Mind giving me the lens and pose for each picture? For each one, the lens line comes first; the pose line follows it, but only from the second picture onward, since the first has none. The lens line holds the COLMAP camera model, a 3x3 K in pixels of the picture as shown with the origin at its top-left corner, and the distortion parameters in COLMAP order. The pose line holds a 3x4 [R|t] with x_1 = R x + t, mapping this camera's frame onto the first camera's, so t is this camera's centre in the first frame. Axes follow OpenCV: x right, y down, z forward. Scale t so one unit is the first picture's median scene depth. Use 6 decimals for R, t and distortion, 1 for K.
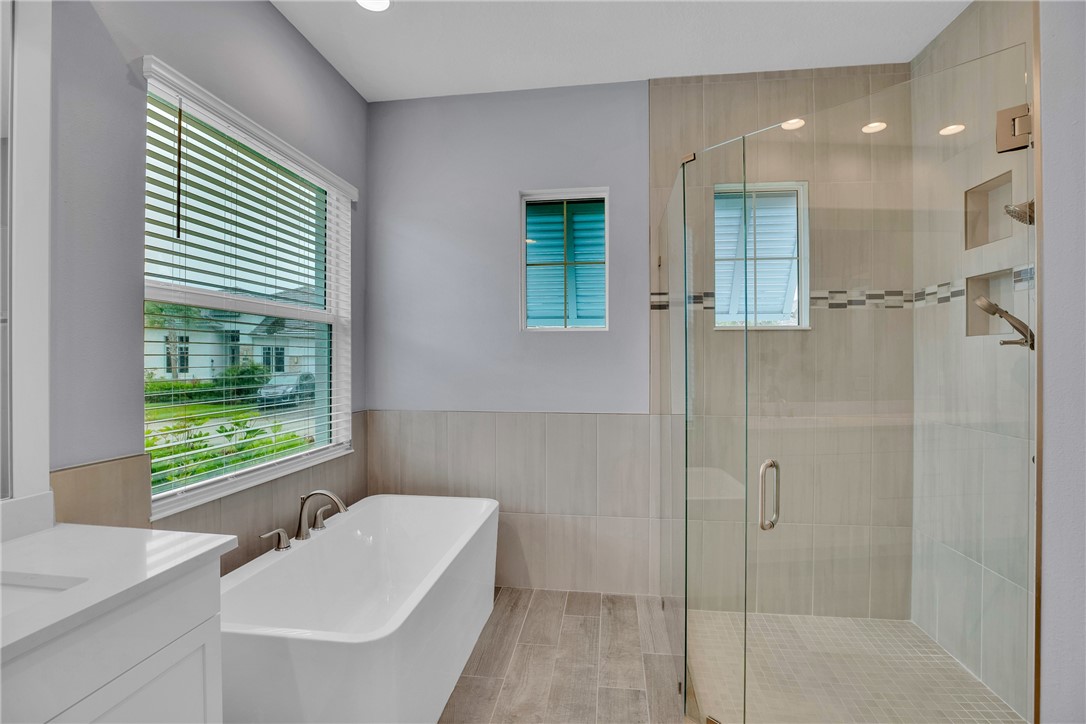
lens RADIAL K [[500.2, 0, 551.9], [0, 500.2, 358.9], [0, 0, 1]] dist [-0.038194, 0.008209]
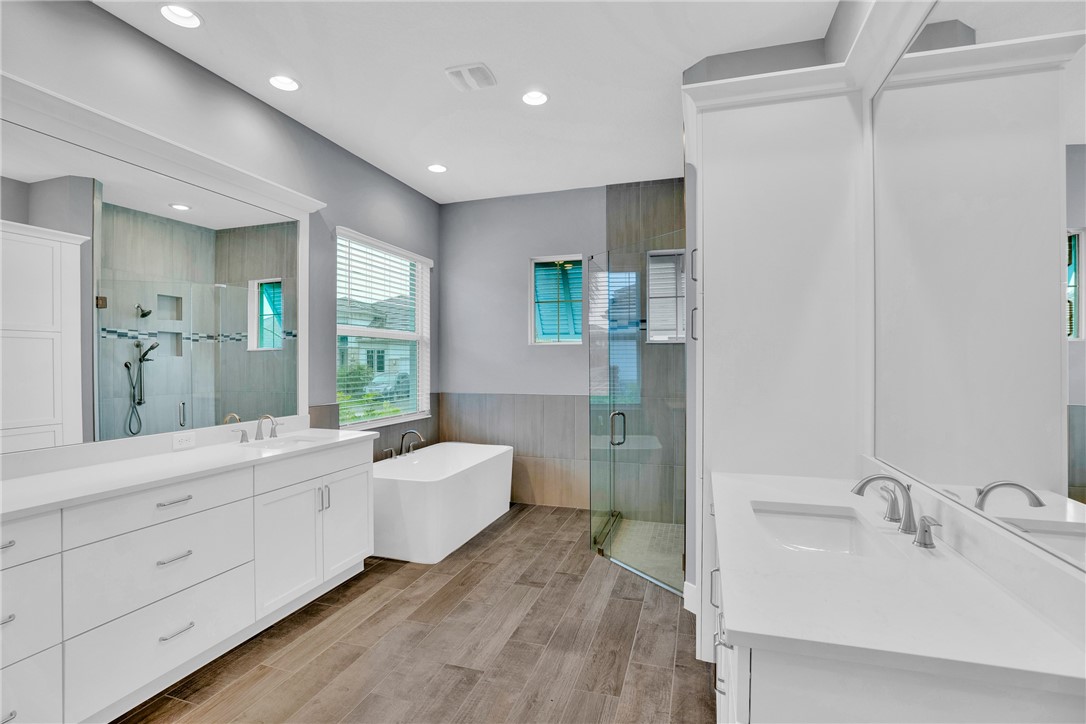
lens RADIAL K [[500.2, 0, 550.3], [0, 500.2, 359.5], [0, 0, 1]] dist [-0.038194, 0.008209]
pose [[0.985150, -0.000516, -0.171694, 0.290163], [0.000152, 0.999998, -0.002131, -0.003375], [0.171694, 0.002074, 0.985148, -0.599084]]
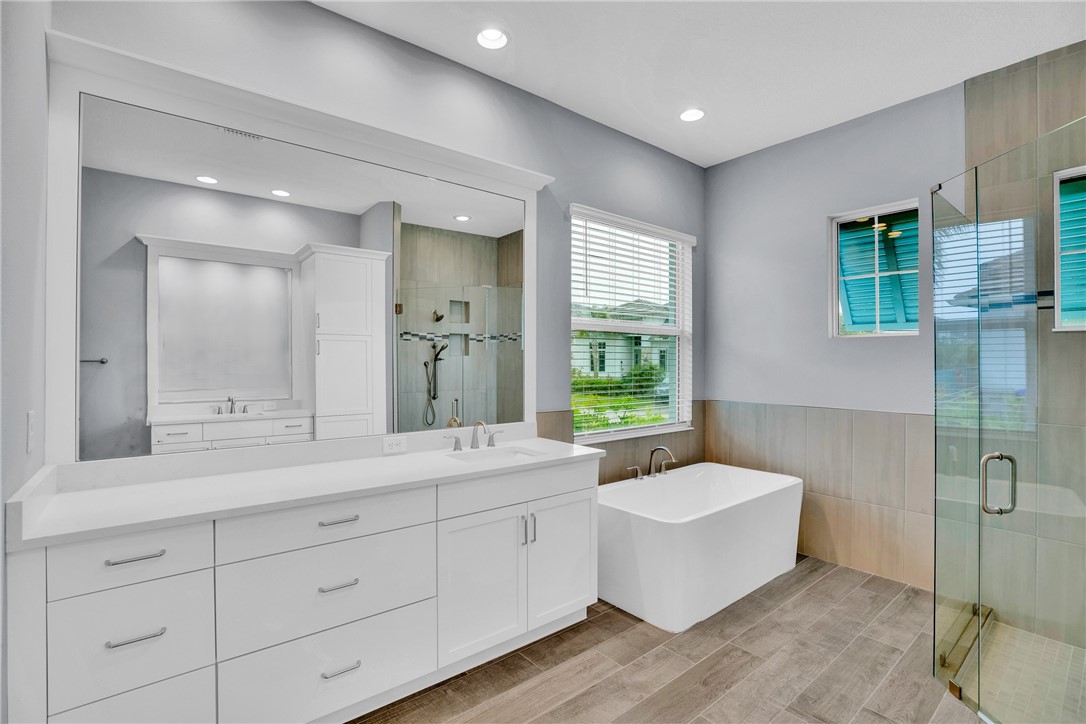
lens RADIAL K [[500.2, 0, 547.3], [0, 500.2, 360.4], [0, 0, 1]] dist [-0.038194, 0.008209]
pose [[0.728272, 0.001722, -0.685286, 0.250962], [-0.002191, 0.999998, 0.000184, -0.002231], [0.685285, 0.001368, 0.728274, -0.280362]]
